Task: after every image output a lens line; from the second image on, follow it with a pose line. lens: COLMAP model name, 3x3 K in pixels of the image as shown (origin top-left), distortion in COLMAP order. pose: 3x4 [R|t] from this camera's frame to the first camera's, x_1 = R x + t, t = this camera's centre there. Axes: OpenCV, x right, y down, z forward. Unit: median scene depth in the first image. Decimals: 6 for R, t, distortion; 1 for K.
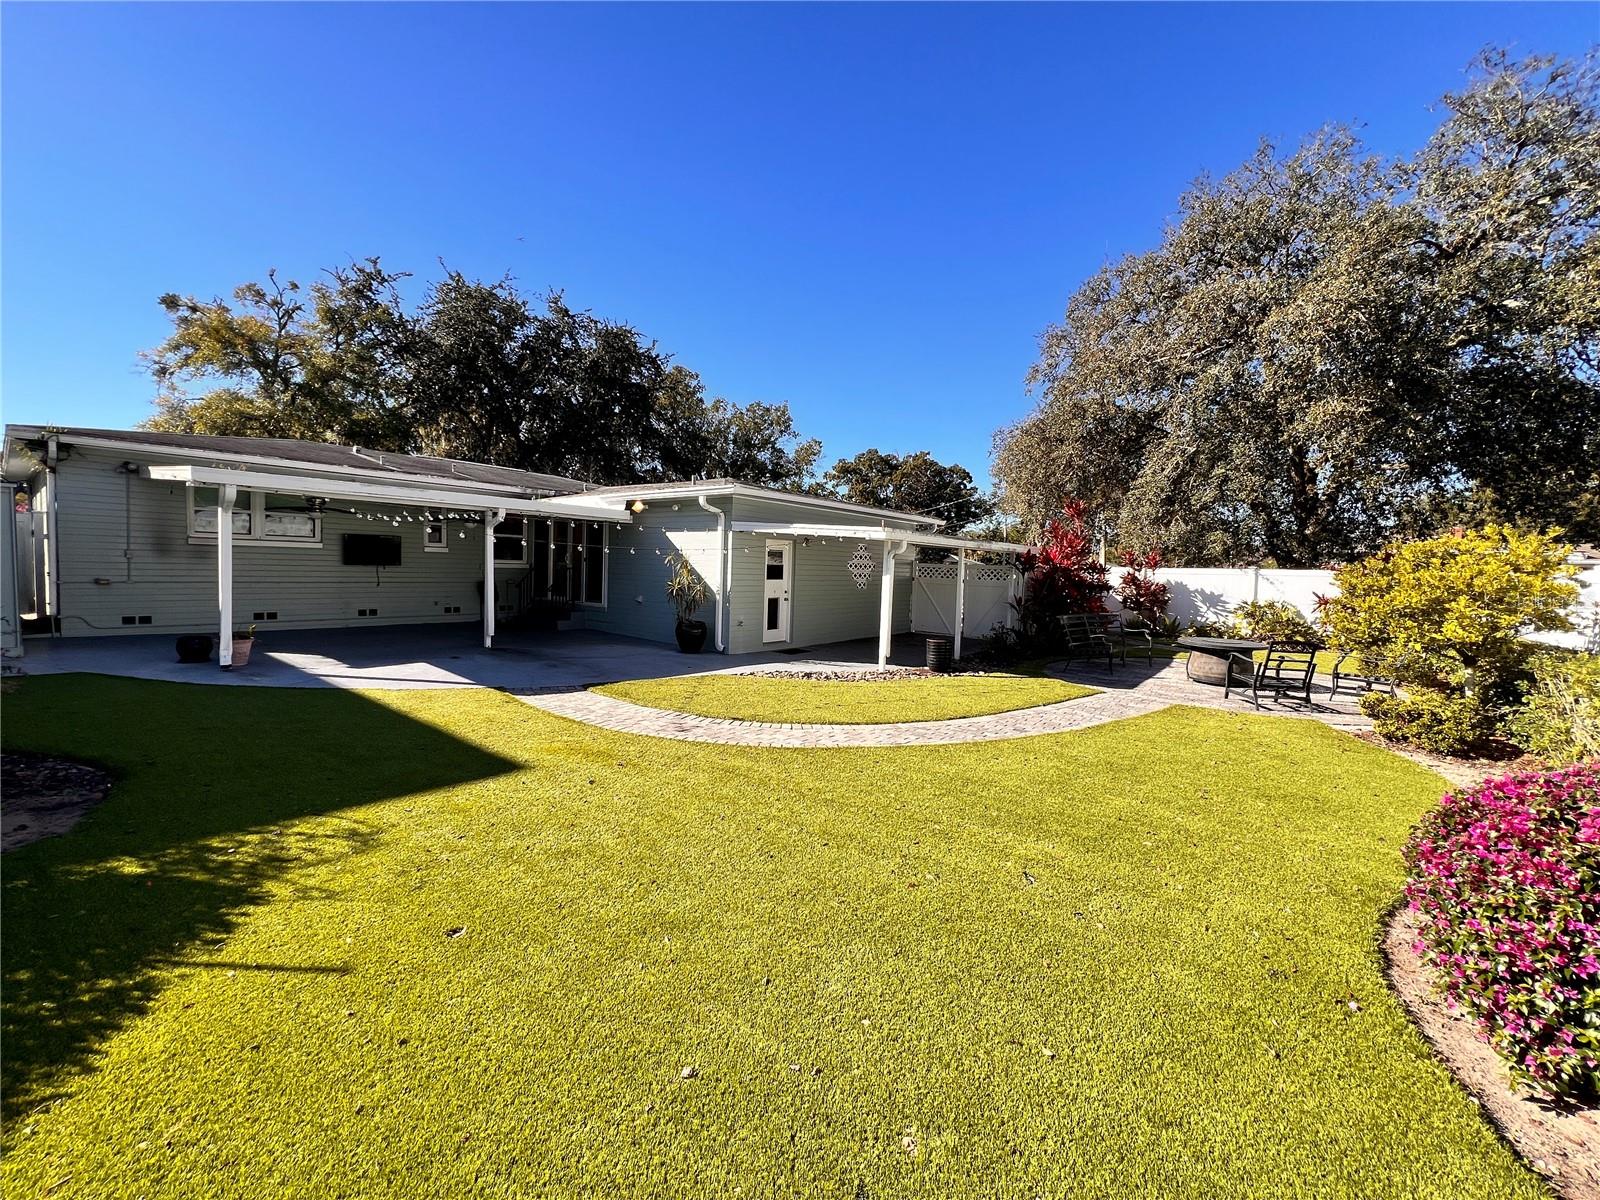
lens RADIAL K [[645.2, 0, 794.2], [0, 645.2, 602.4], [0, 0, 1]] dist [-0.002396, -0.000072]
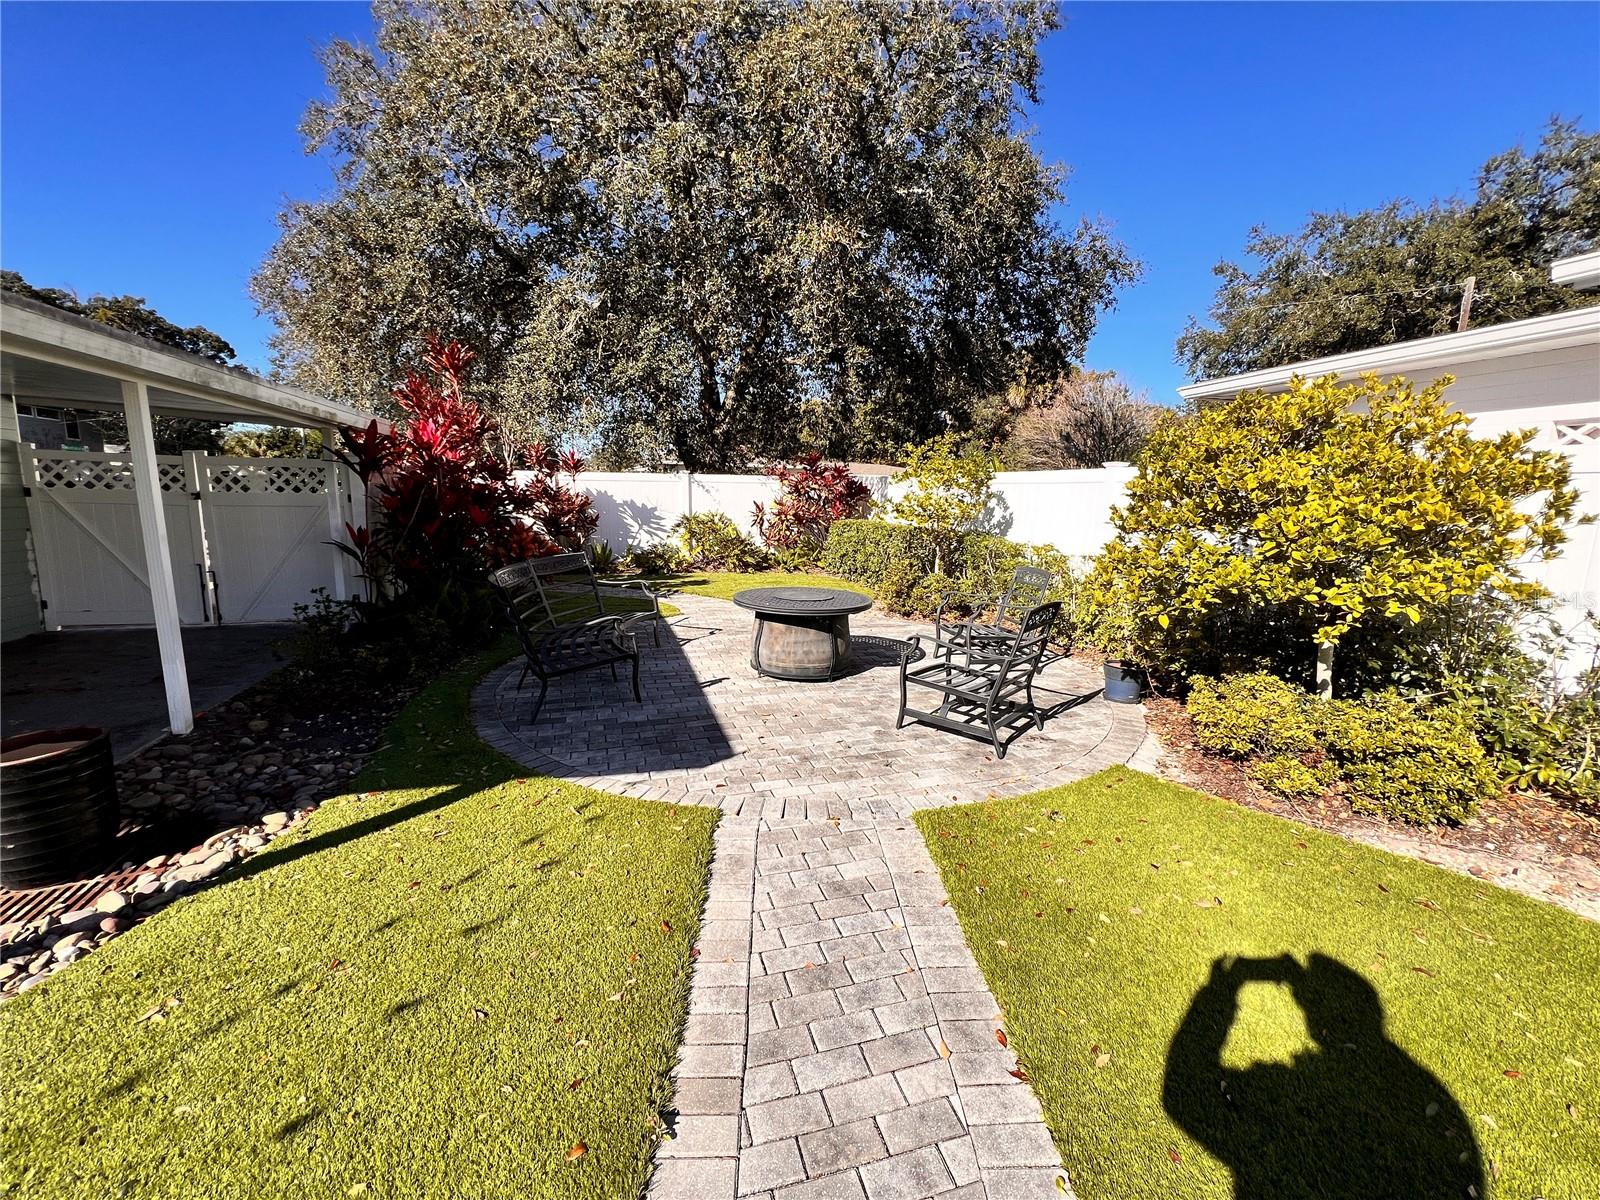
lens RADIAL K [[638.8, 0, 794.4], [0, 638.8, 600.6], [0, 0, 1]] dist [0.001254, -0.000126]
pose [[0.576462, -0.149157, 0.803395, 0.136183], [0.043757, 0.987423, 0.151926, -0.011211], [-0.815952, -0.052425, 0.575738, 0.423503]]
